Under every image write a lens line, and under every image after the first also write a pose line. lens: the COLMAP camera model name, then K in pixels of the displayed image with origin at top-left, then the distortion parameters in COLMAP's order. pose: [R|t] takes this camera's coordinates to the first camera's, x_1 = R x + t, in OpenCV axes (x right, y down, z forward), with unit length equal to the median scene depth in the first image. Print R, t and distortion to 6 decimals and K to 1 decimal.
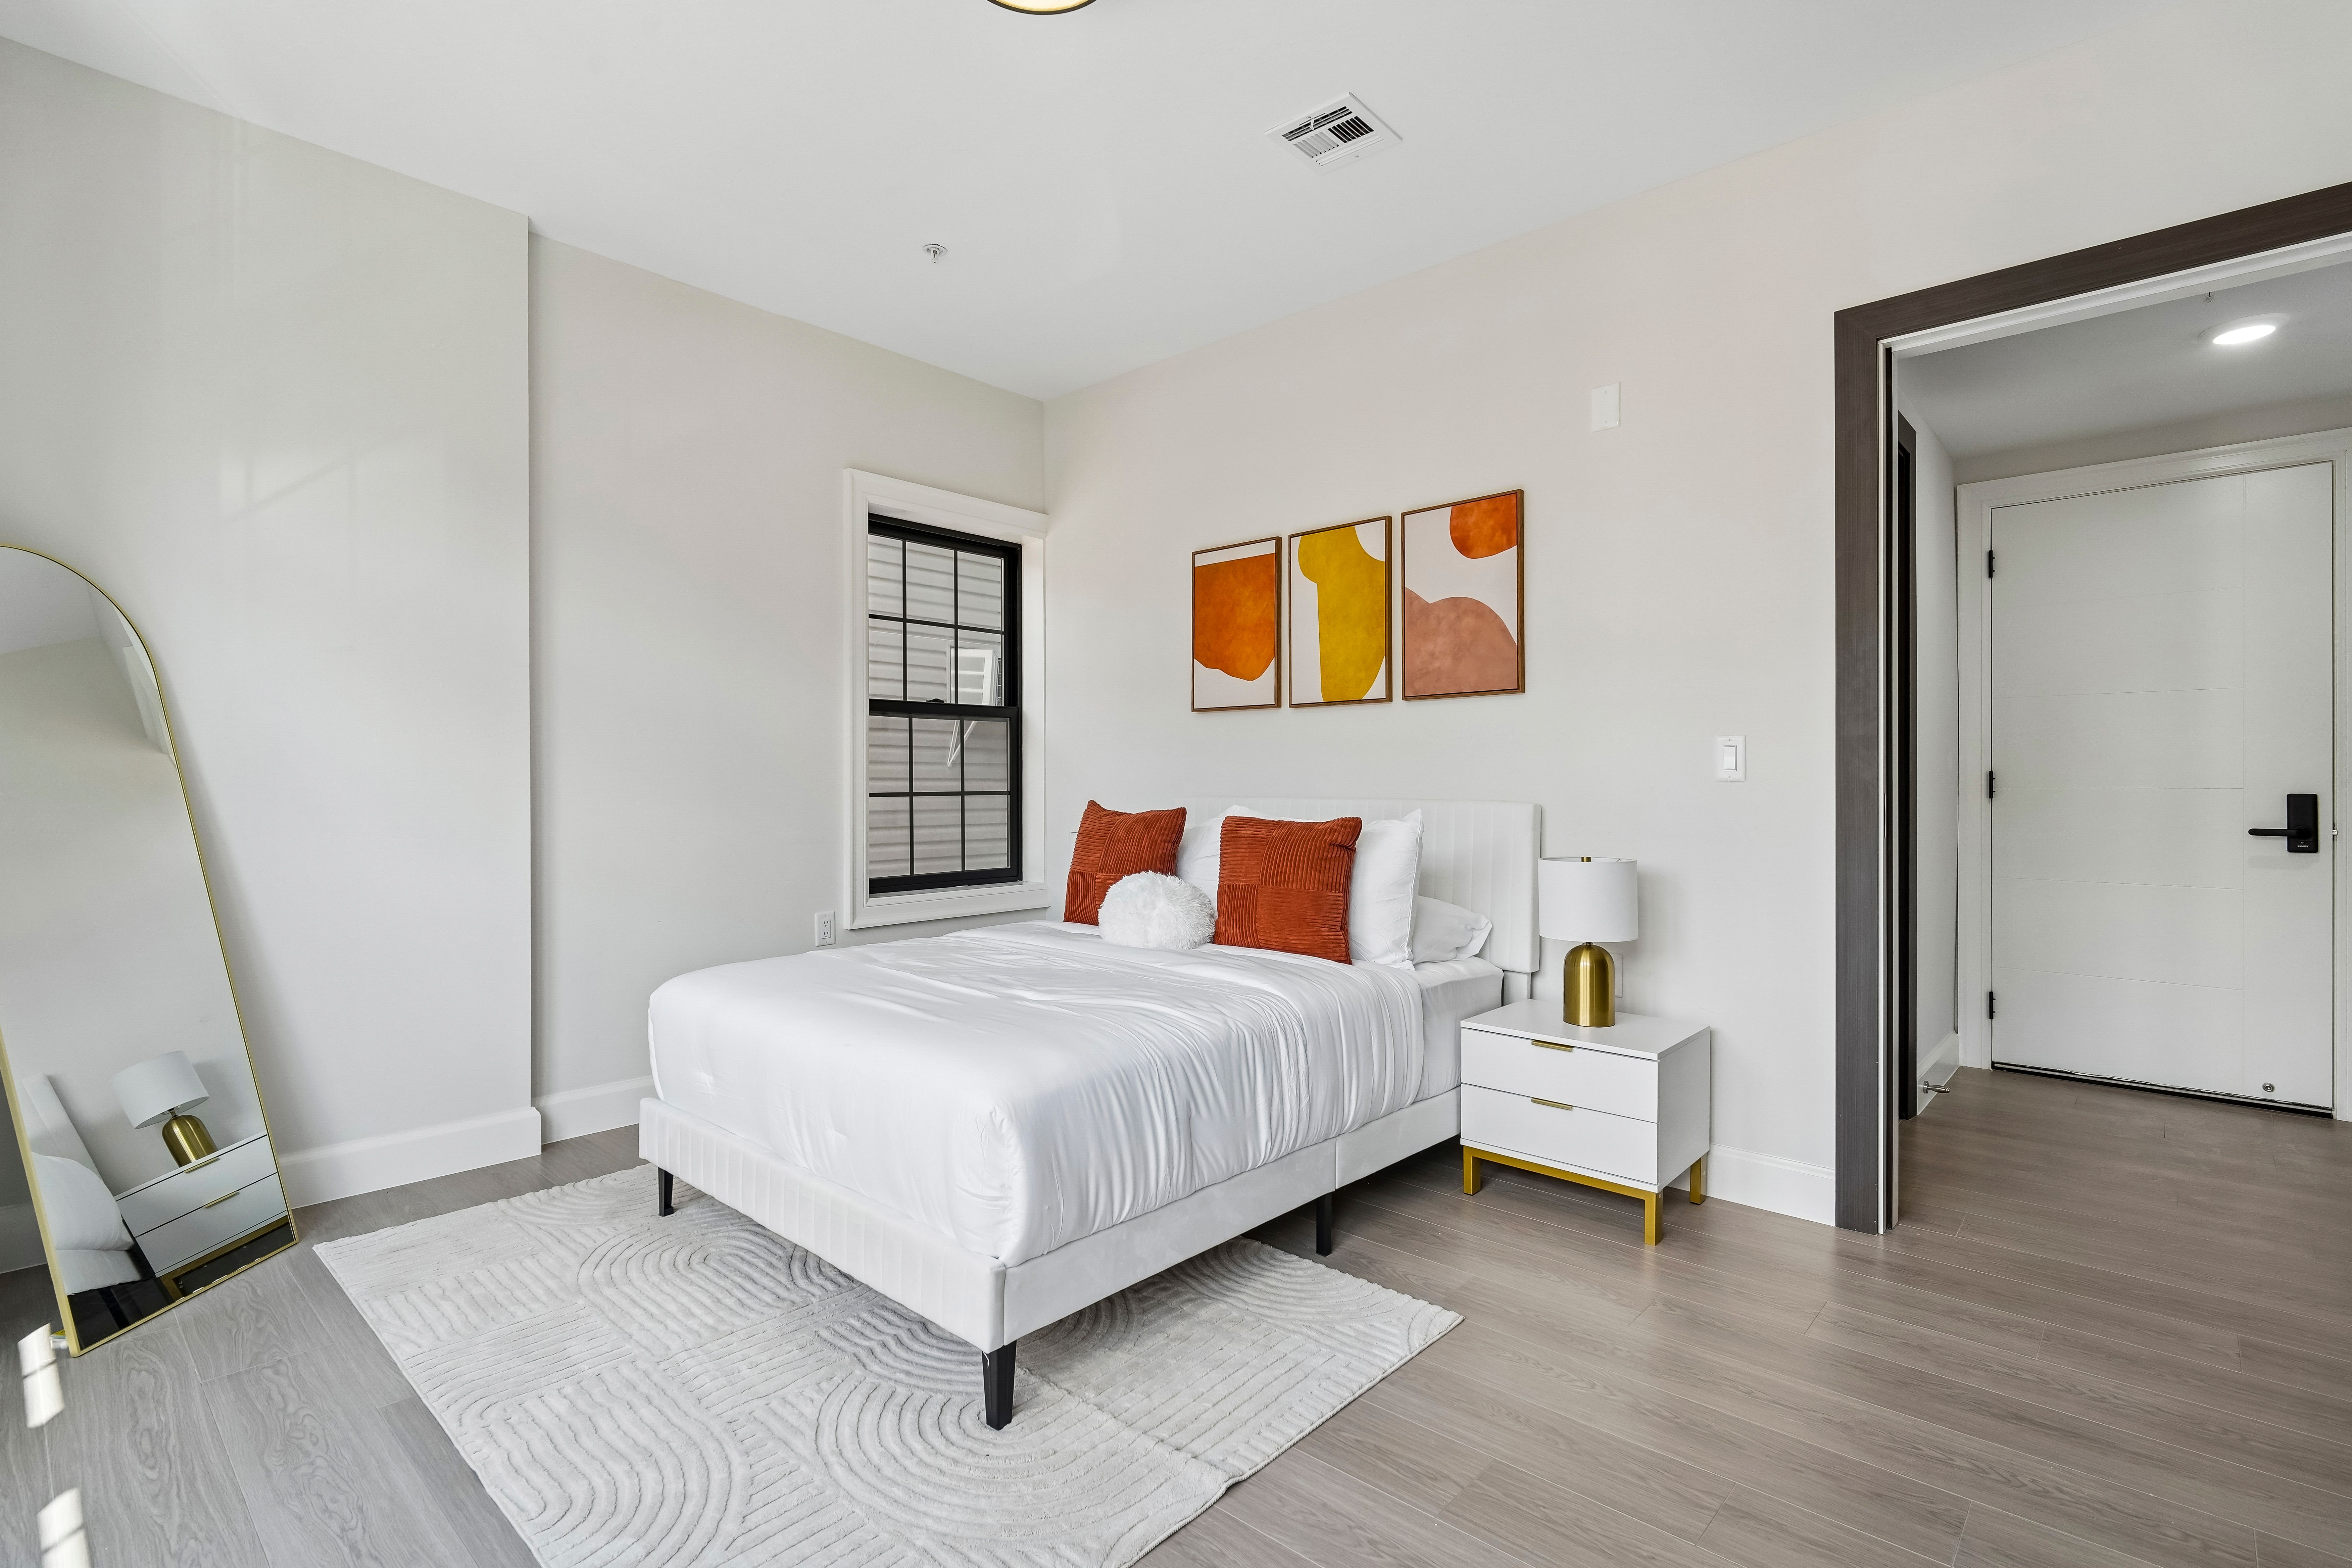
lens RADIAL K [[1103.7, 0, 1167.5], [0, 1103.7, 786.2], [0, 0, 1]] dist [0.004490, -0.005810]
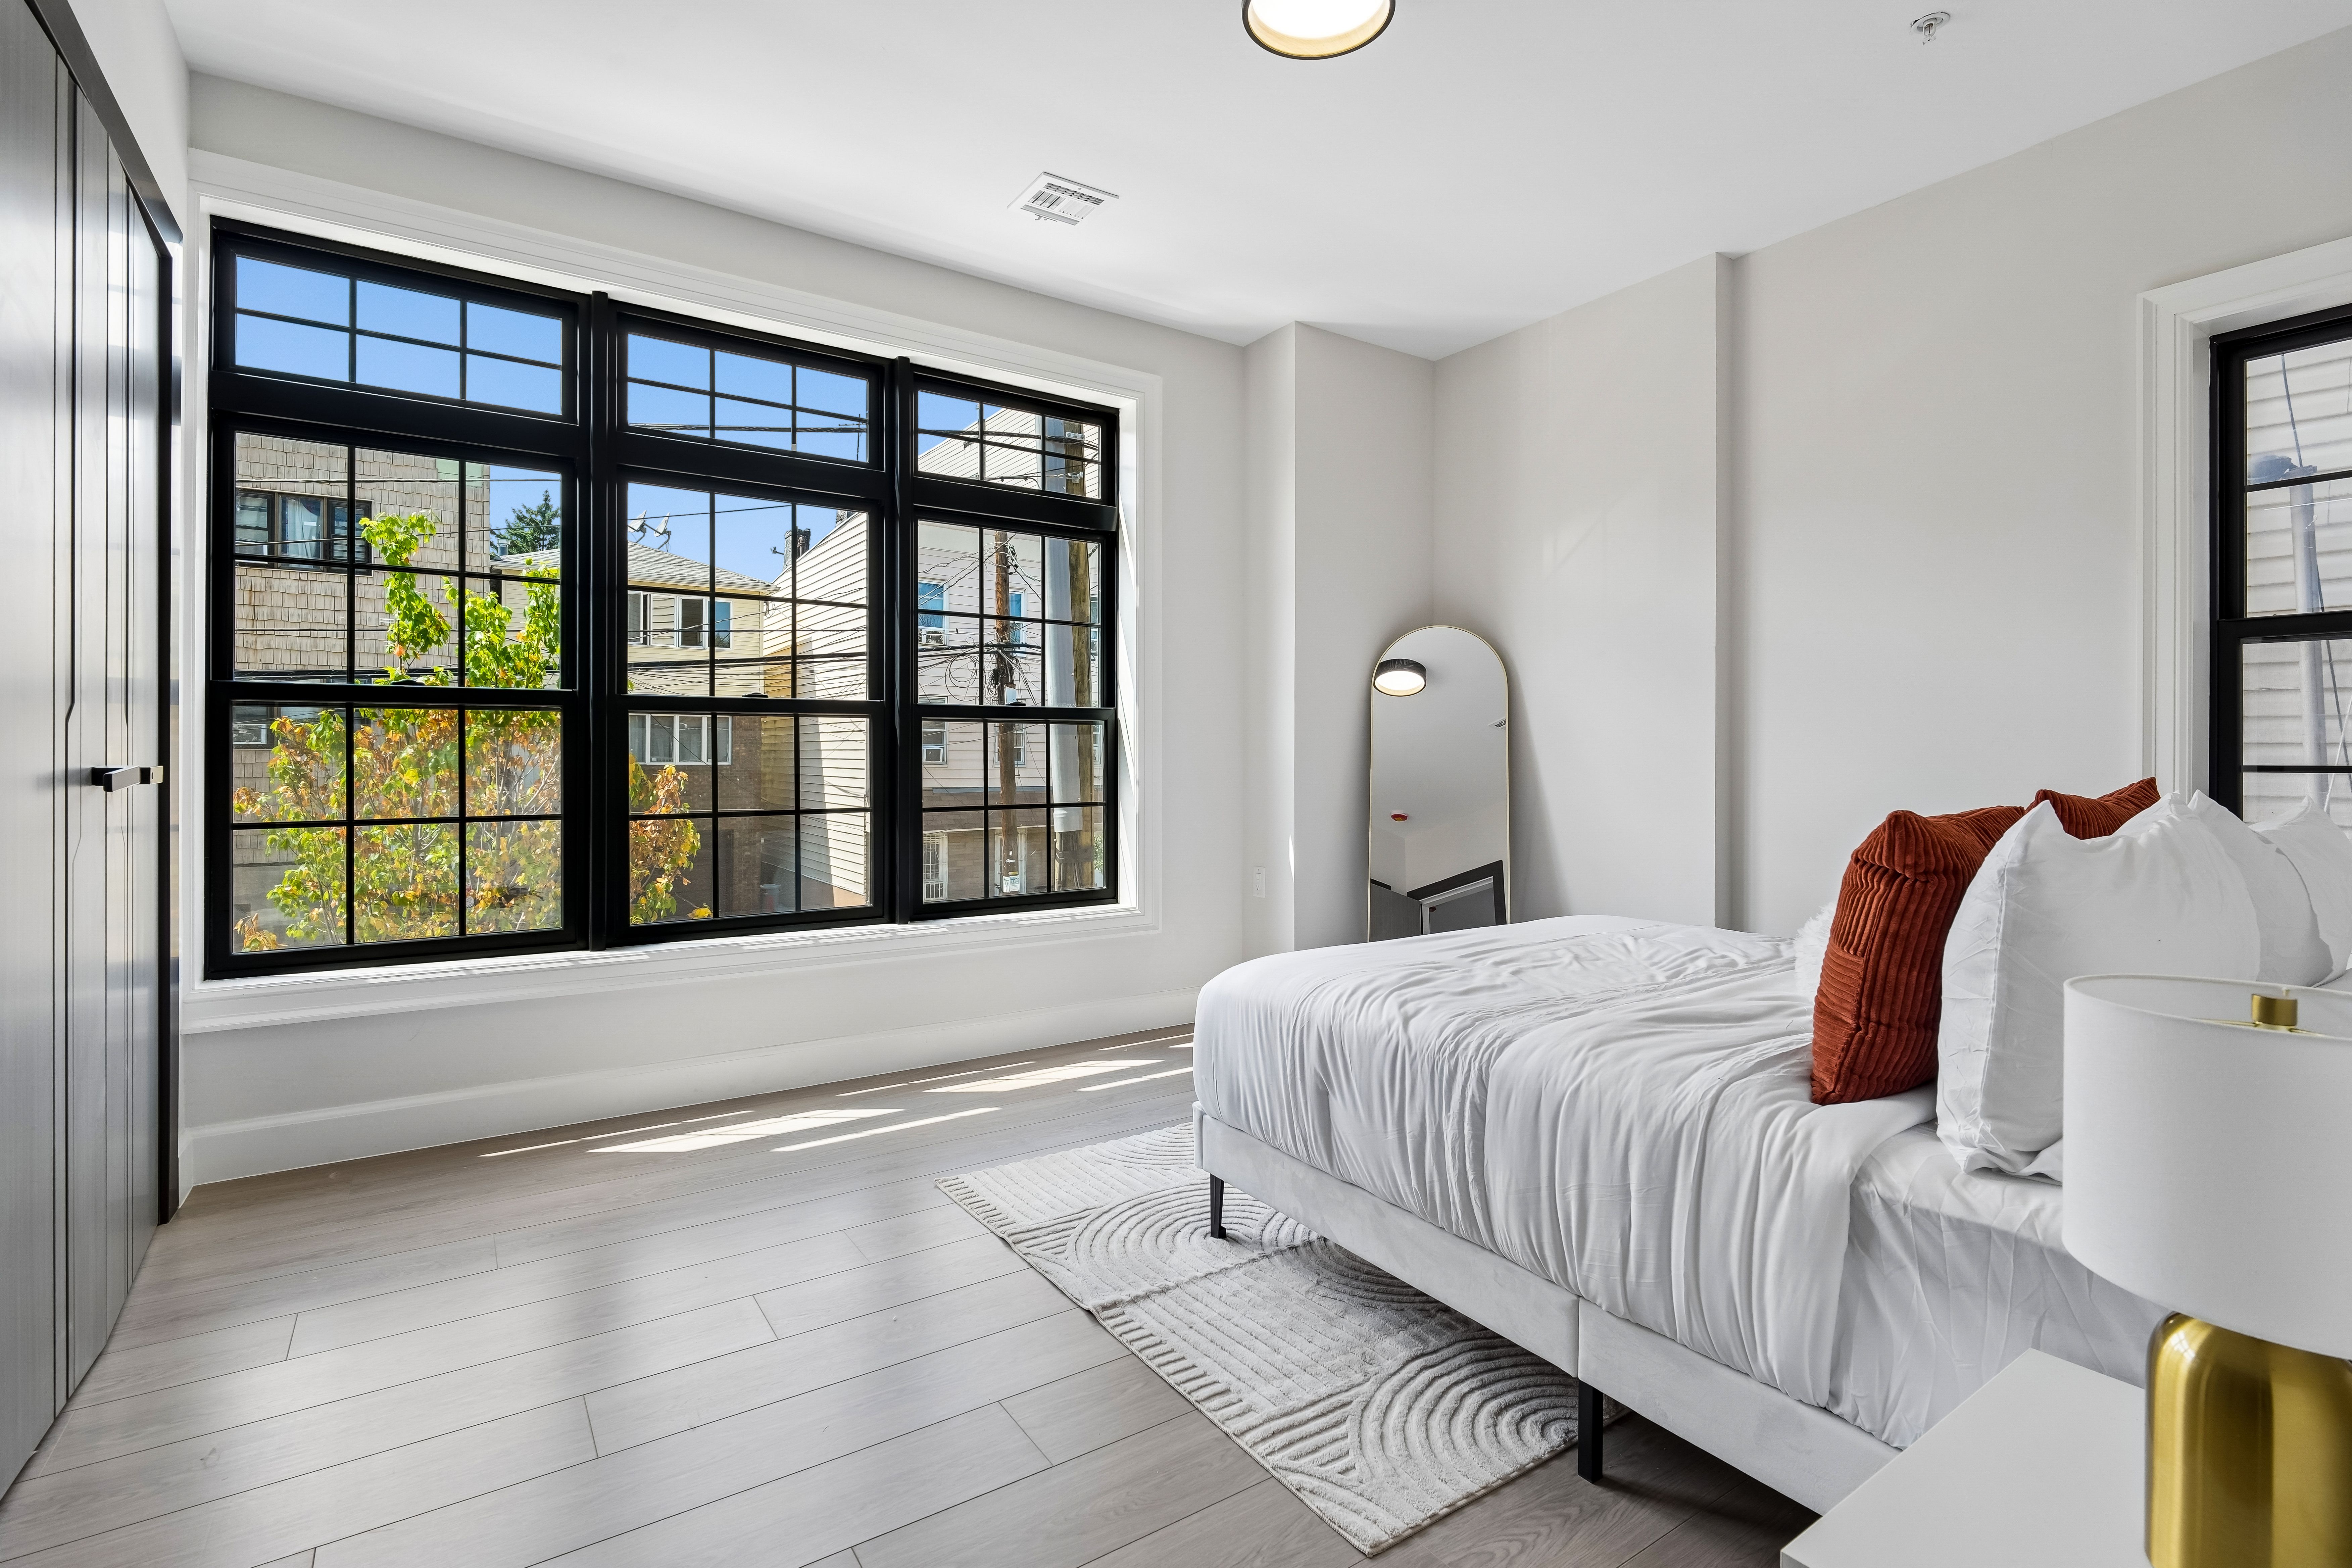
lens RADIAL K [[1103.7, 0, 1180.6], [0, 1103.7, 776.3], [0, 0, 1]] dist [0.004490, -0.005810]
pose [[-0.238676, 0.016305, -0.970962, 0.908660], [-0.011378, 0.999743, 0.019586, 0.008260], [0.971033, 0.015722, -0.238430, 1.025140]]
